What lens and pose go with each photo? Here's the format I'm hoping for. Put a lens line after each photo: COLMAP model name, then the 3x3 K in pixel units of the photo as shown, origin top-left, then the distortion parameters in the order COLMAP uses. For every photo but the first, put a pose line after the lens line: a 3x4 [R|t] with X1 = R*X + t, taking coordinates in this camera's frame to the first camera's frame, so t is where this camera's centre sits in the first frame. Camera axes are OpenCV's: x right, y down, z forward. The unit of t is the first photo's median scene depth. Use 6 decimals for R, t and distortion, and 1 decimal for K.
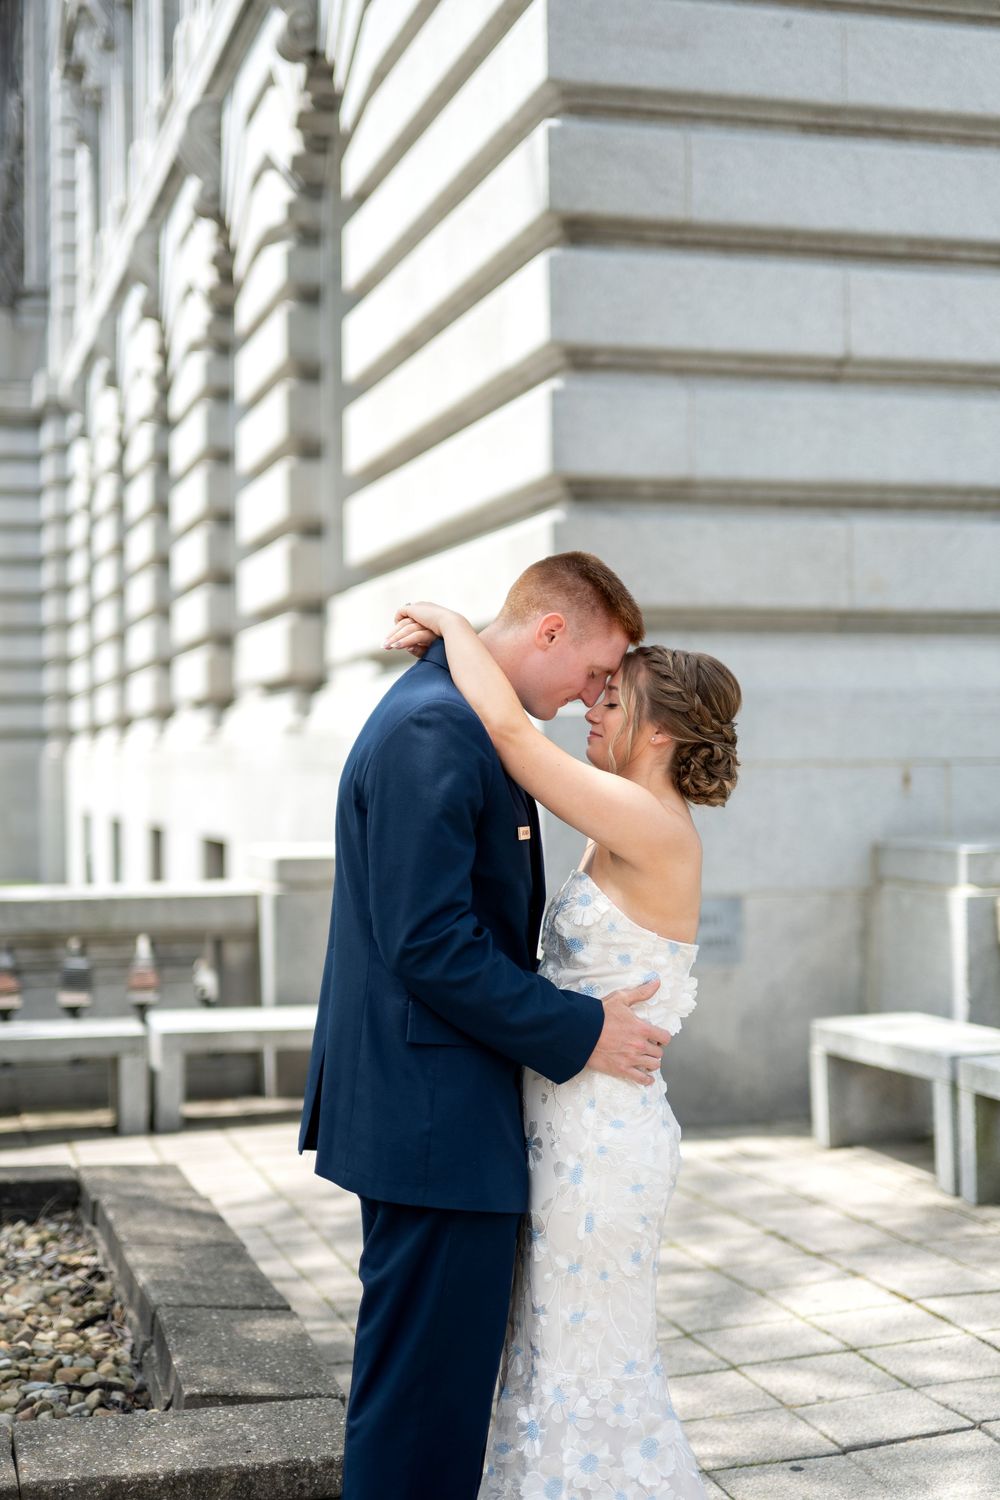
lens RADIAL K [[2094.5, 0, 516.1], [0, 2094.5, 747.1], [0, 0, 1]] dist [0.000394, 0.005912]
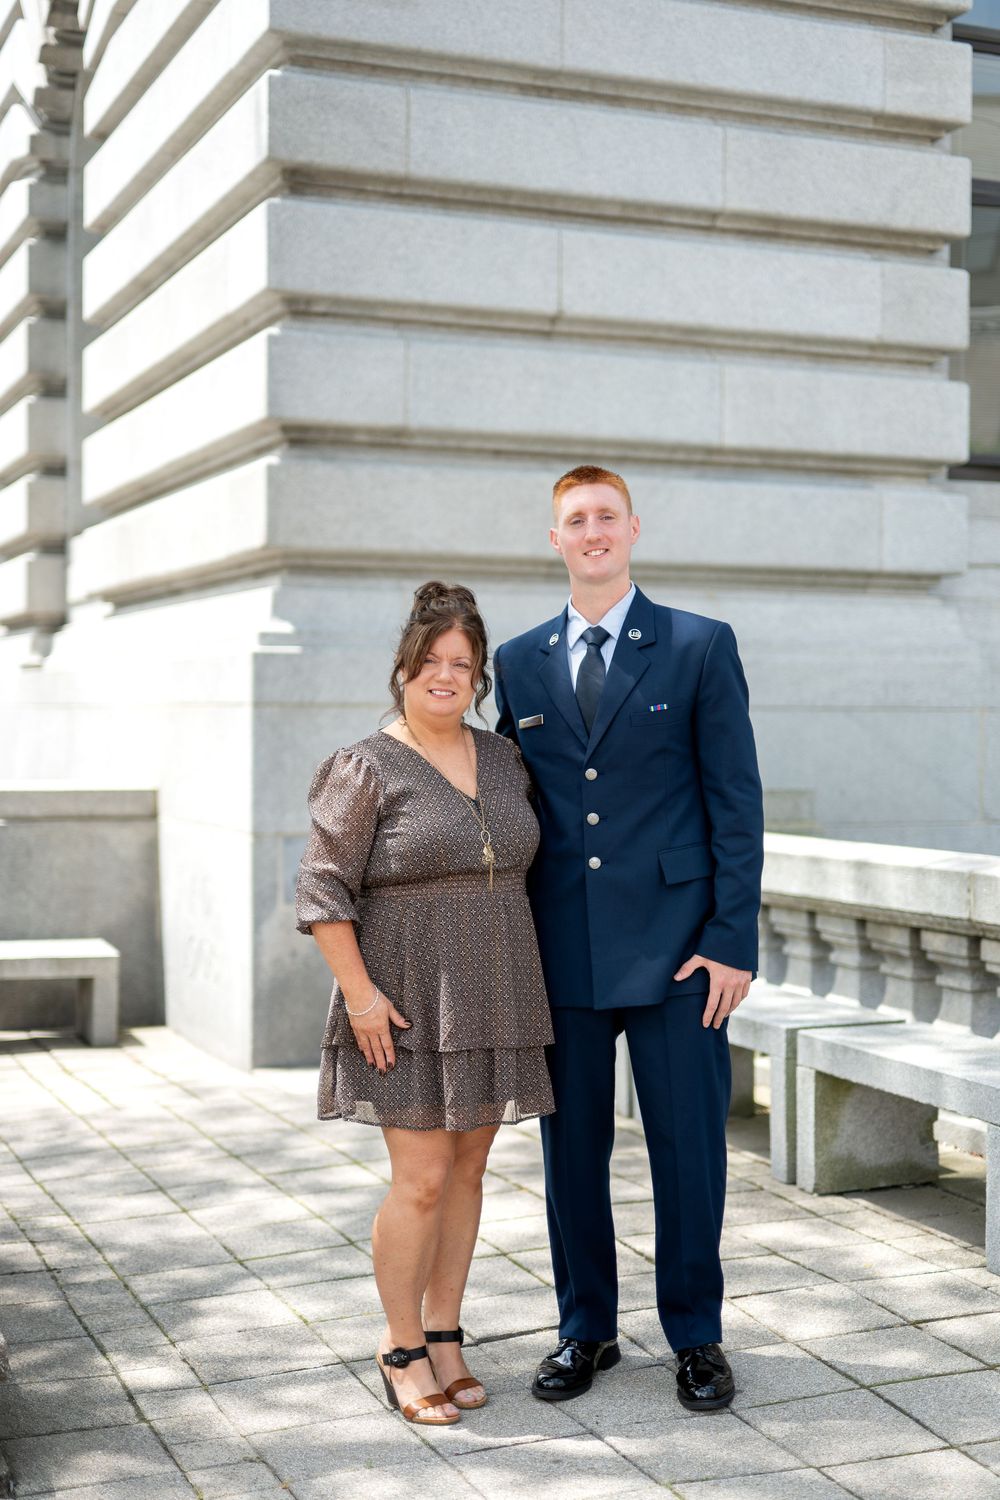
lens RADIAL K [[2088.5, 0, 526.5], [0, 2088.5, 751.1], [0, 0, 1]] dist [-0.001664, 0.002528]
pose [[0.994063, 0.014592, 0.107822, 0.033090], [-0.017463, 0.999516, 0.025734, 0.003029], [-0.107395, -0.027464, 0.993837, -0.029357]]
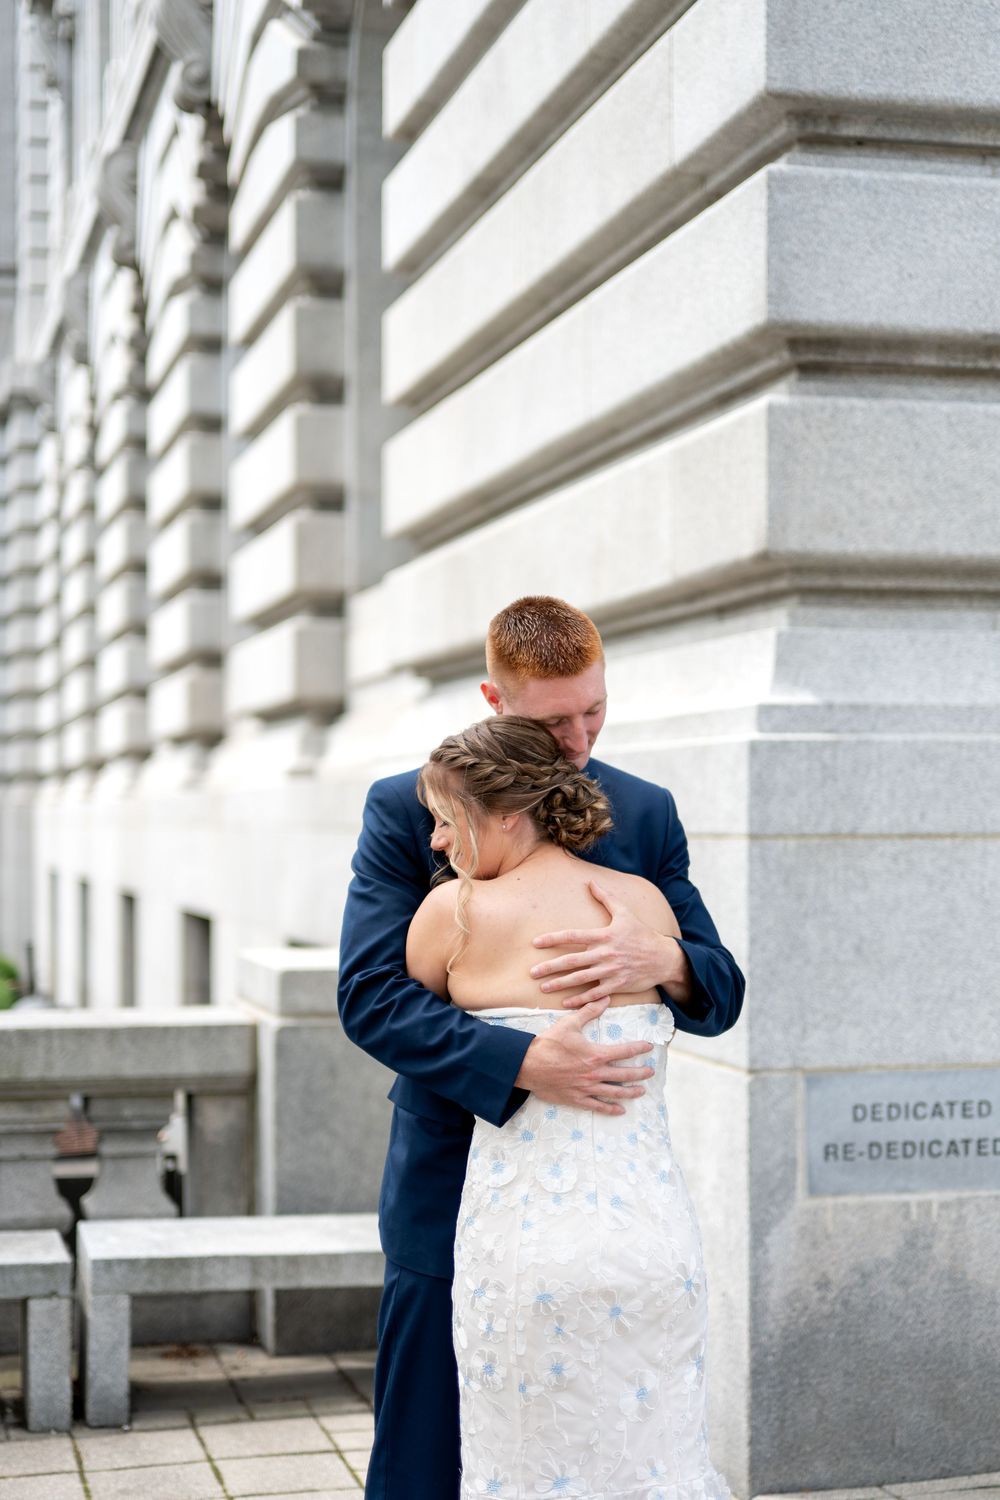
lens RADIAL K [[2118.8, 0, 351.5], [0, 2118.8, 835.4], [0, 0, 1]] dist [0.002201, 0.003783]
pose [[0.997121, 0.009502, -0.075233, -0.049637], [-0.008100, 0.999788, 0.018927, -0.001135], [0.075397, -0.018263, 0.996986, 0.393208]]
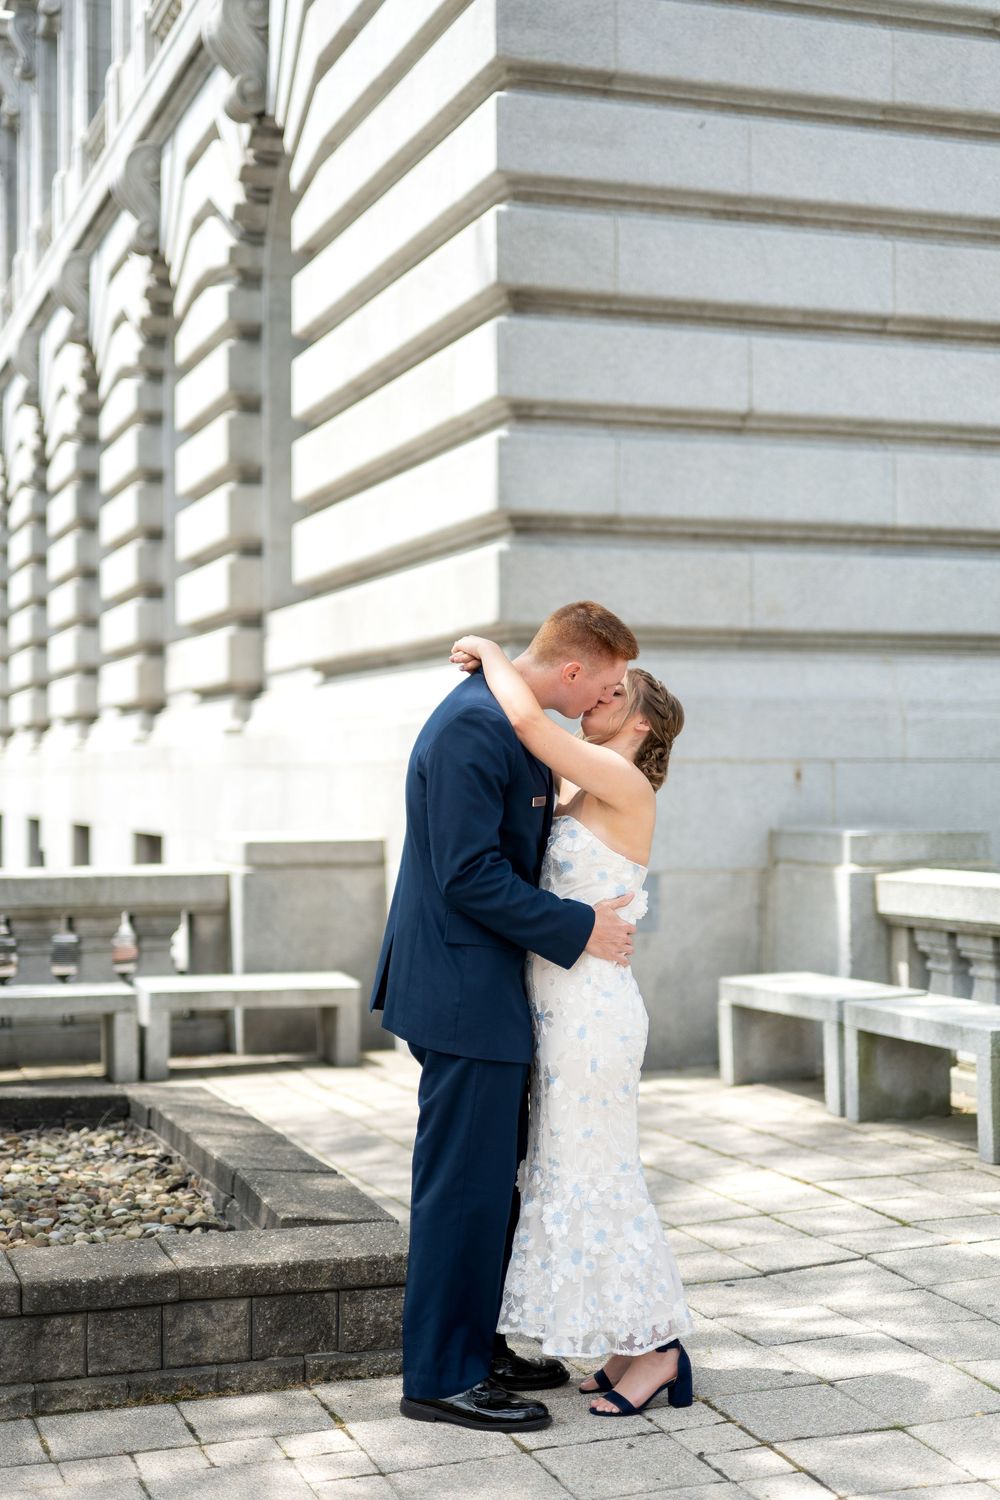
lens RADIAL K [[2122.8, 0, 497.5], [0, 2122.8, 770.8], [0, 0, 1]] dist [0.000280, 0.036537]
pose [[0.998435, 0.006083, 0.055591, -0.046024], [-0.006410, 0.999963, 0.005713, 0.007005], [-0.055554, -0.006061, 0.998437, -0.169432]]
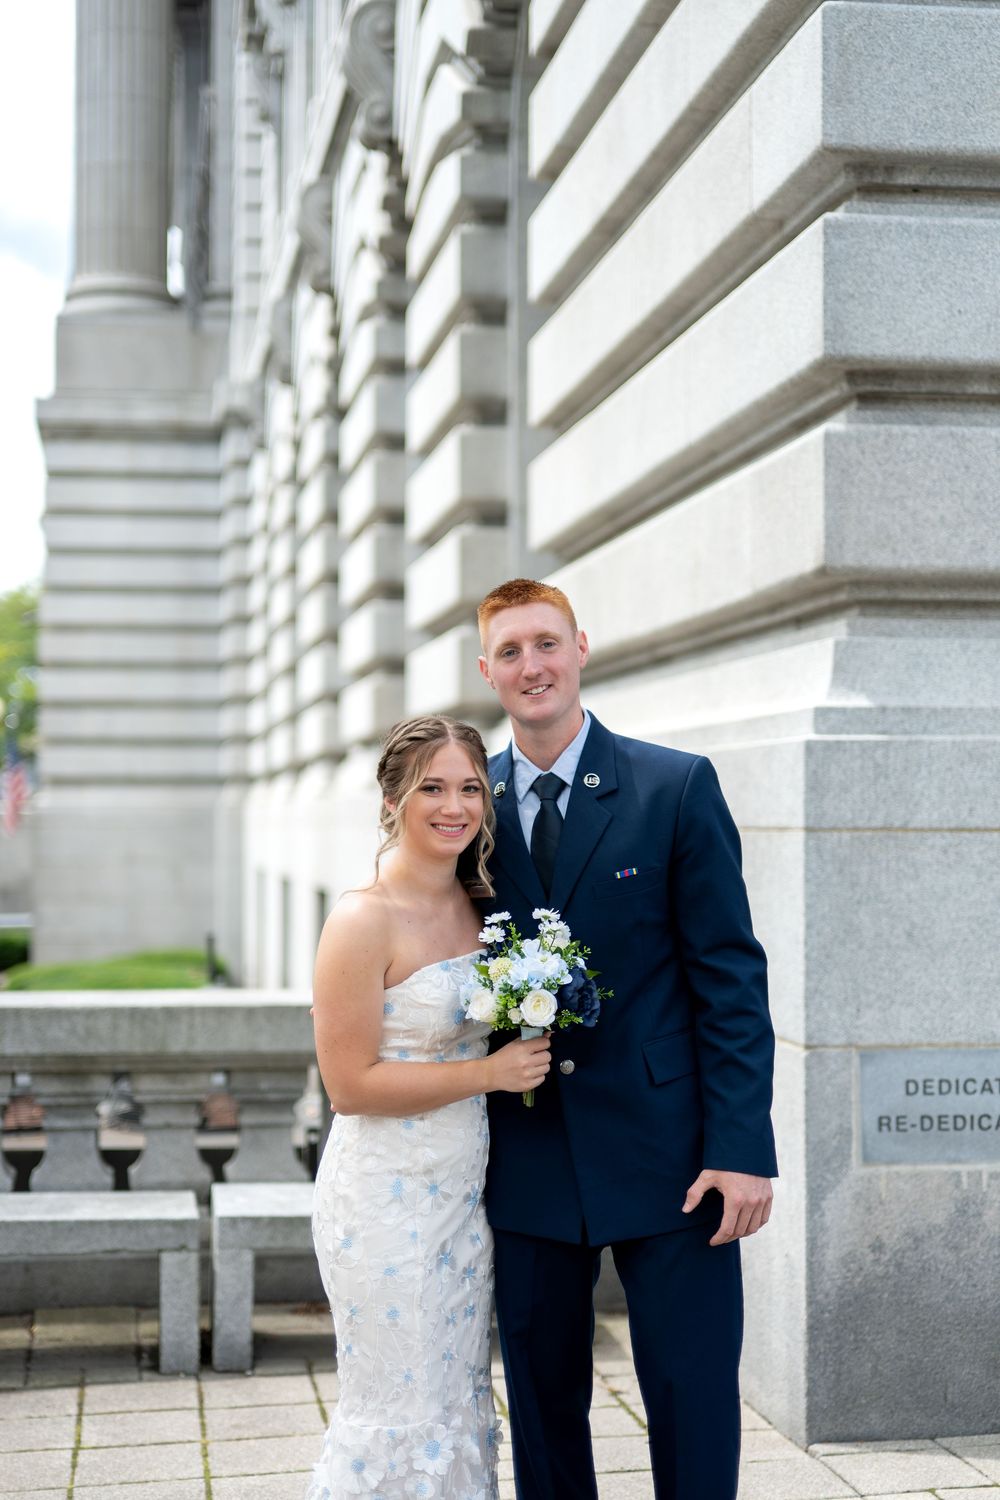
lens RADIAL K [[2104.3, 0, 404.7], [0, 2104.3, 778.9], [0, 0, 1]] dist [0.003464, 0.011789]
pose [[0.987006, 0.008996, -0.160433, -0.005174], [-0.010581, 0.999903, -0.009032, 0.000989], [0.160336, 0.010612, 0.987005, 0.347616]]
